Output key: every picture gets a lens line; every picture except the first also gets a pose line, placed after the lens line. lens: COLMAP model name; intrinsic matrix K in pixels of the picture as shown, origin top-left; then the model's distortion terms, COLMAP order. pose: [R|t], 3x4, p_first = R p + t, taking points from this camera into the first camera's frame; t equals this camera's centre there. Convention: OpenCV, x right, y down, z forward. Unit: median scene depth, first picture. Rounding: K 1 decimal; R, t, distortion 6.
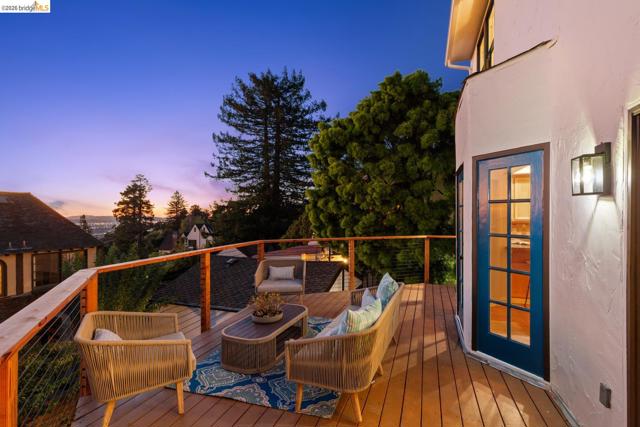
lens RADIAL K [[287.4, 0, 321.6], [0, 287.4, 222.8], [0, 0, 1]] dist [0.001751, 0.000368]
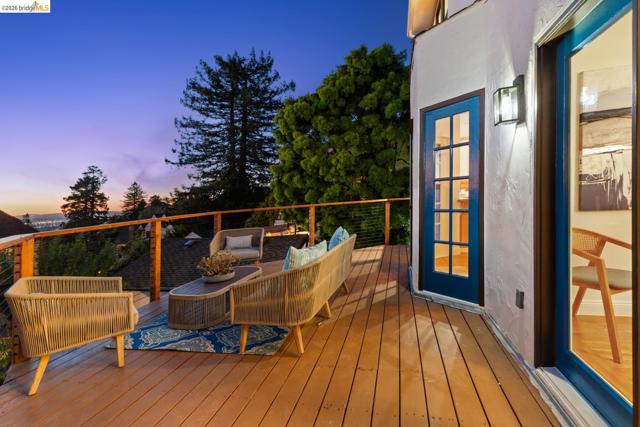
lens RADIAL K [[314.0, 0, 320.0], [0, 314.0, 213.5], [0, 0, 1]] dist [-0.000647, -0.000121]
pose [[0.998149, -0.022636, 0.056446, 0.056296], [0.024492, 0.999175, -0.032409, 0.093381], [-0.055665, 0.033731, 0.997880, -0.042458]]
